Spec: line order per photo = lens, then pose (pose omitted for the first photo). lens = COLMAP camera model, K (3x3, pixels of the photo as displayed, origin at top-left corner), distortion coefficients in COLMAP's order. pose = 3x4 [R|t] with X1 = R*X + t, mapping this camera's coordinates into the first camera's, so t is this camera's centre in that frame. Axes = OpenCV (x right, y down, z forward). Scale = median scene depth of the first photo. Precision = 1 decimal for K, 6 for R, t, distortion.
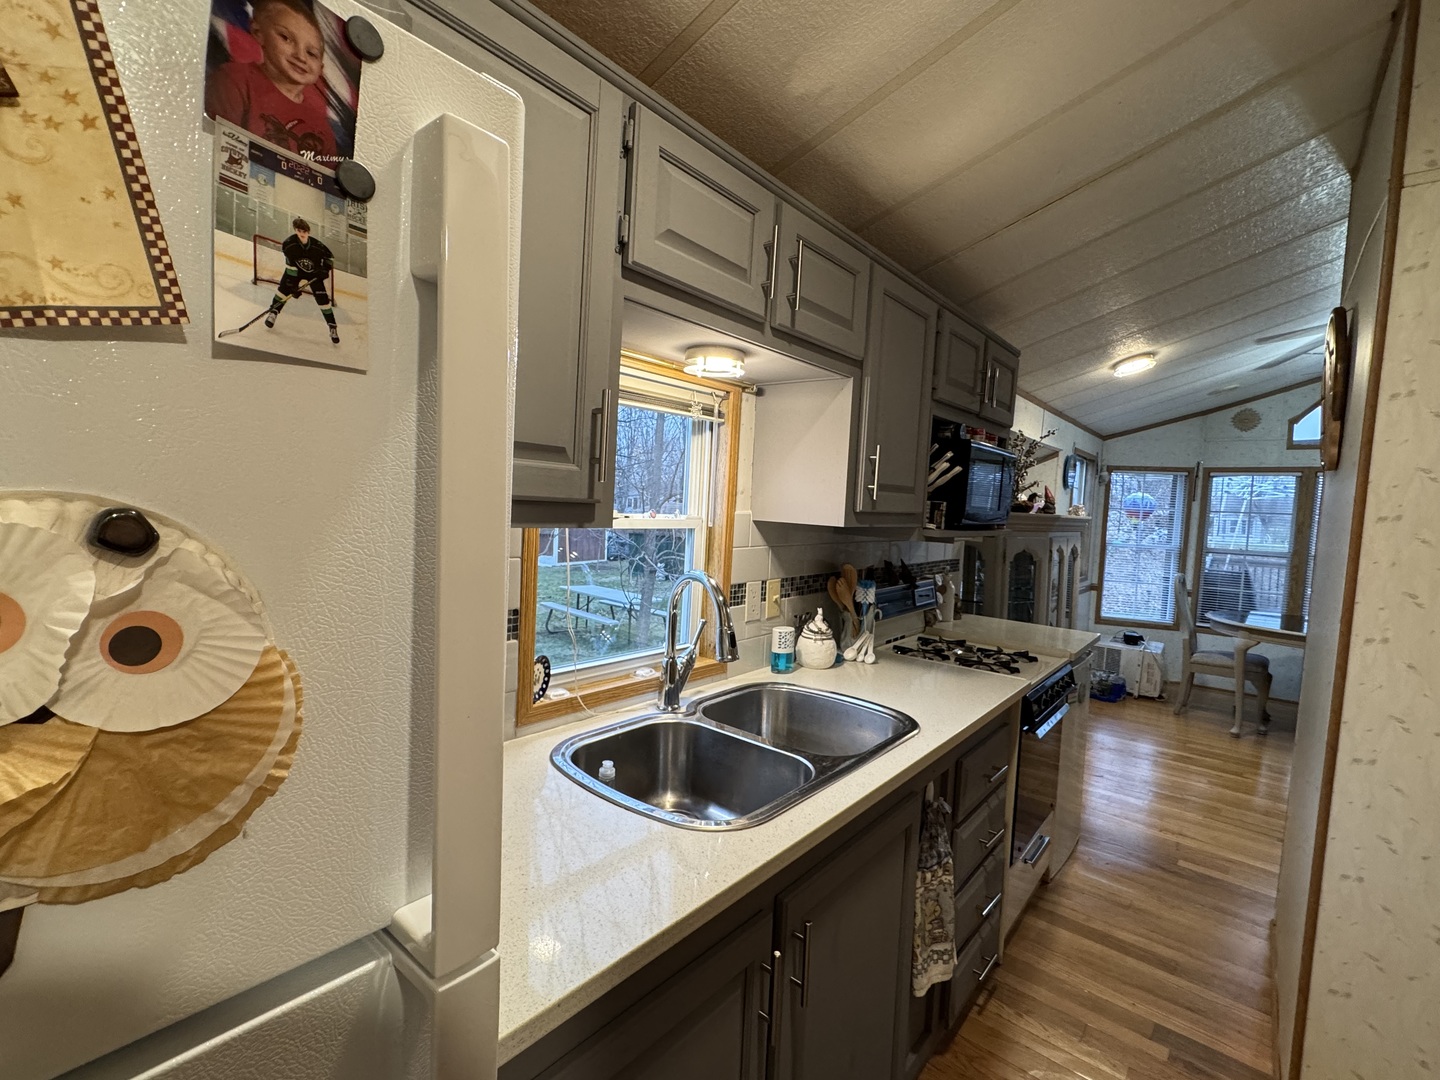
lens RADIAL K [[649.5, 0, 716.8], [0, 649.5, 541.2], [0, 0, 1]] dist [0.001888, 0.000498]
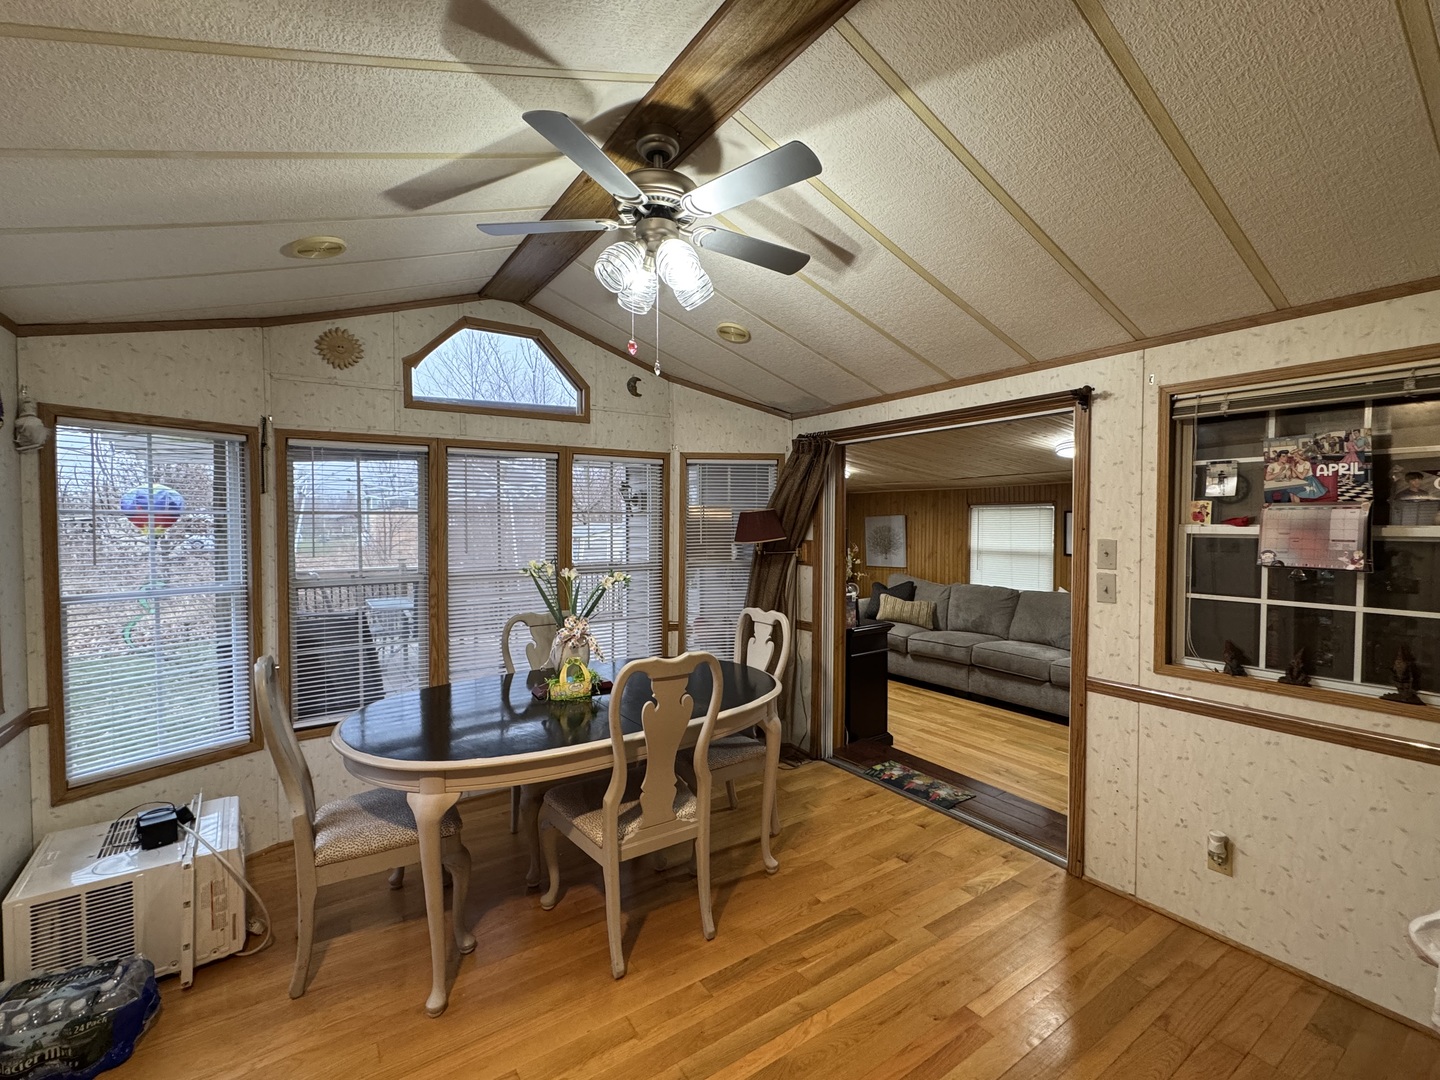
lens RADIAL K [[630.6, 0, 717.1], [0, 630.6, 539.5], [0, 0, 1]] dist [0.000553, 0.000014]
pose [[0.270410, -0.072271, 0.960029, 0.929197], [0.072315, 0.995886, 0.054601, -0.070608], [-0.960025, 0.054660, 0.274524, 1.385358]]
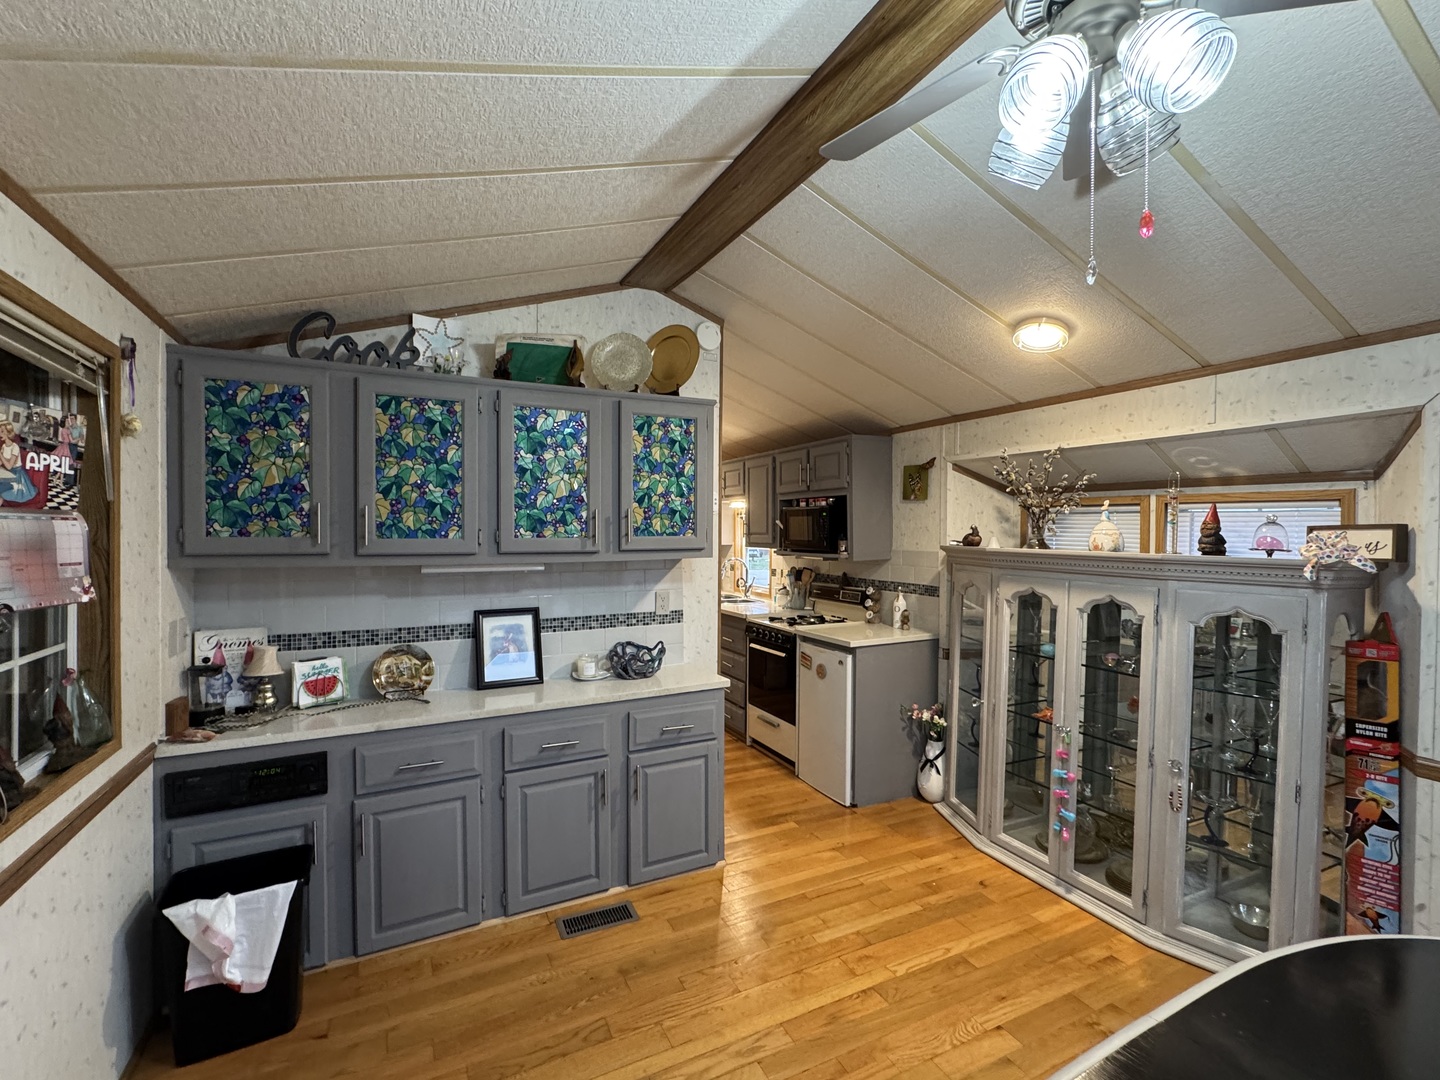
lens RADIAL K [[630.6, 0, 717.1], [0, 630.6, 539.5], [0, 0, 1]] dist [0.000553, 0.000014]
pose [[-0.395545, -0.035274, -0.917769, 2.411703], [-0.081818, 0.996643, -0.003043, -0.032244], [0.914795, 0.073887, -0.397103, 1.652880]]
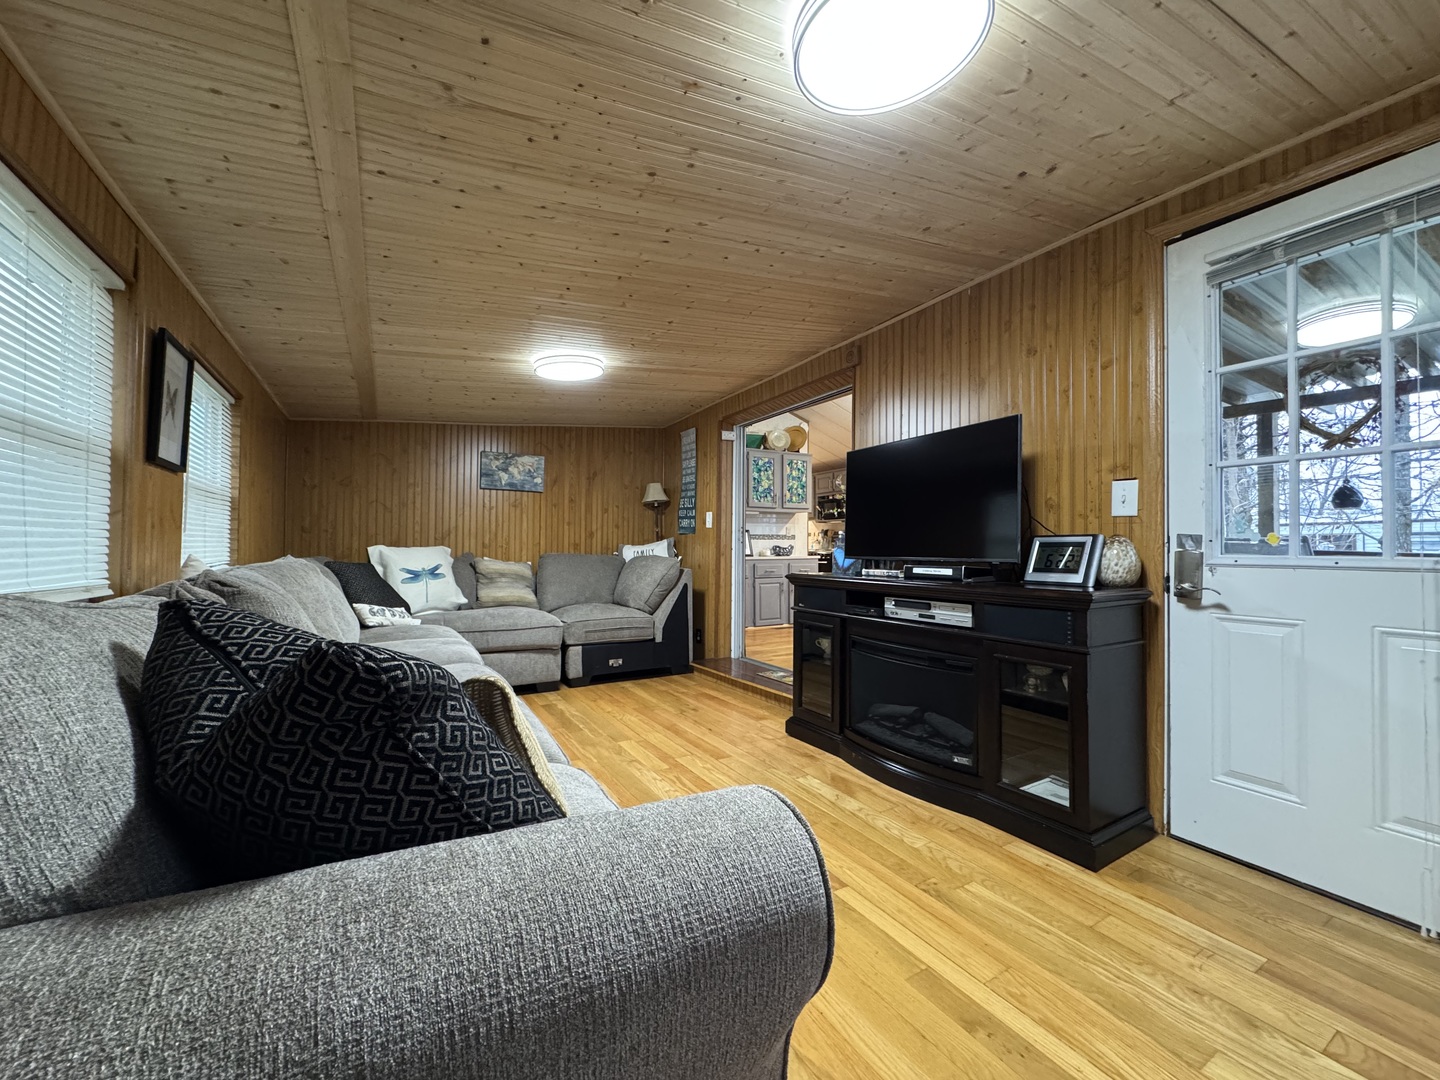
lens RADIAL K [[572.0, 0, 719.3], [0, 572.0, 538.6], [0, 0, 1]] dist [-0.001768, -0.000024]
pose [[-0.335081, -0.065280, -0.939925, 4.528737], [-0.080435, 0.995937, -0.040495, 0.345658], [0.938750, 0.062034, -0.338970, 1.743671]]
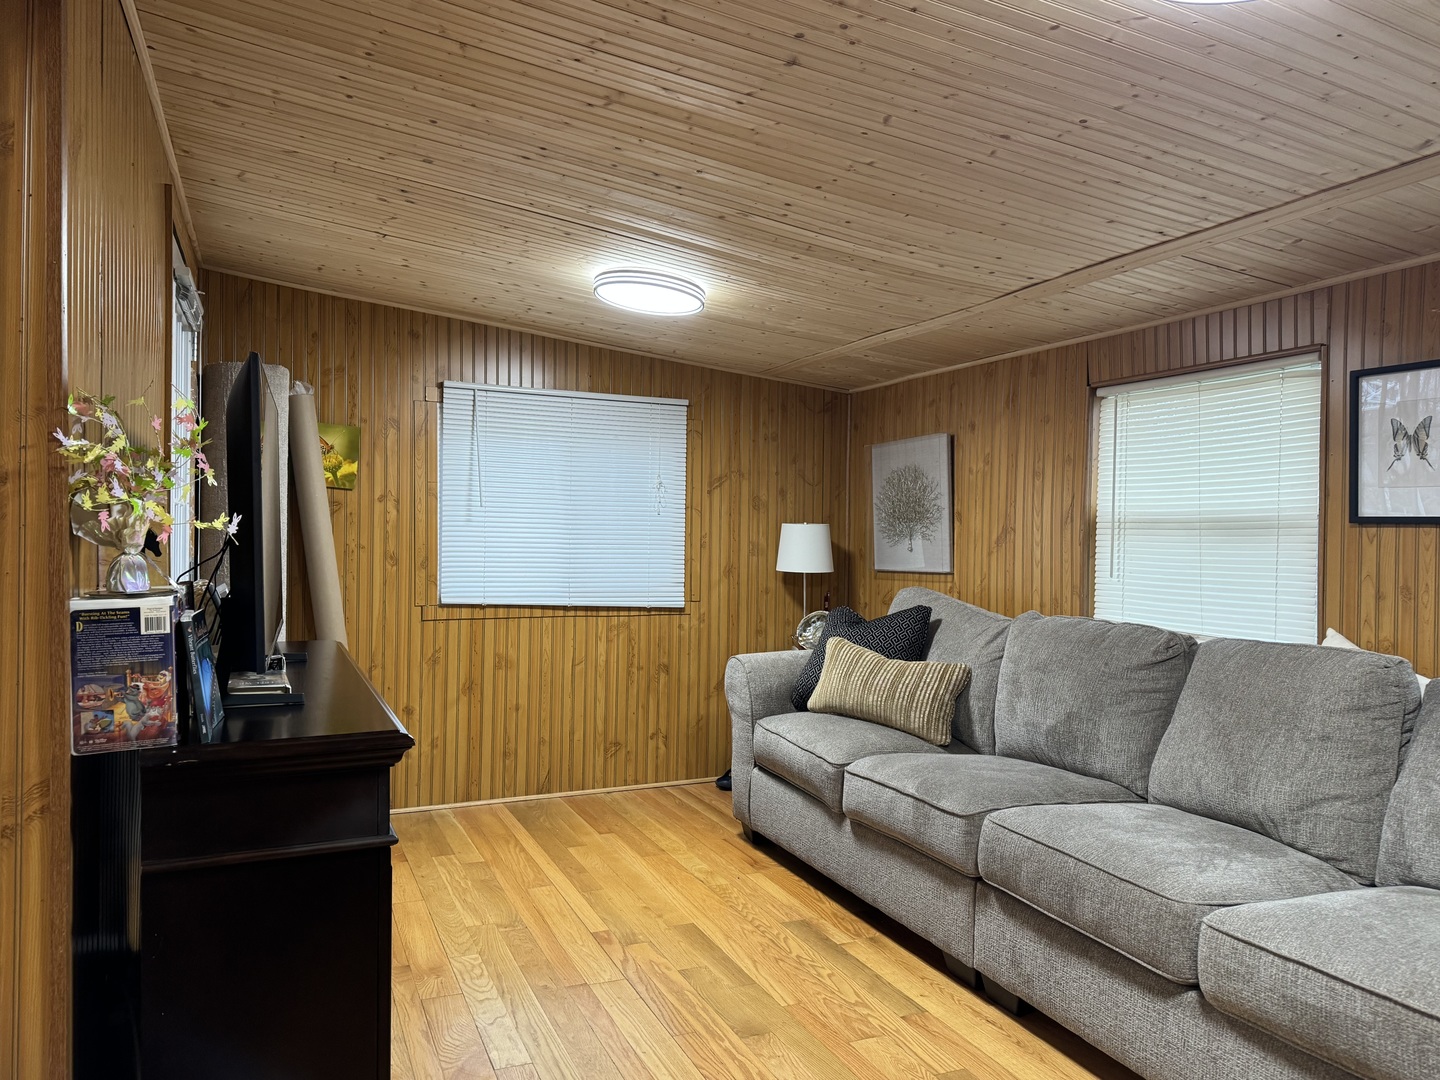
lens RADIAL K [[1026.6, 0, 720.0], [0, 1026.6, 540.0], [0, 0, 1]] dist [0.083008, -0.088330]
pose [[0.448825, -0.049963, 0.892222, 2.439859], [0.064663, 0.997634, 0.023337, 0.202467], [-0.891277, 0.047220, 0.450994, 0.799669]]
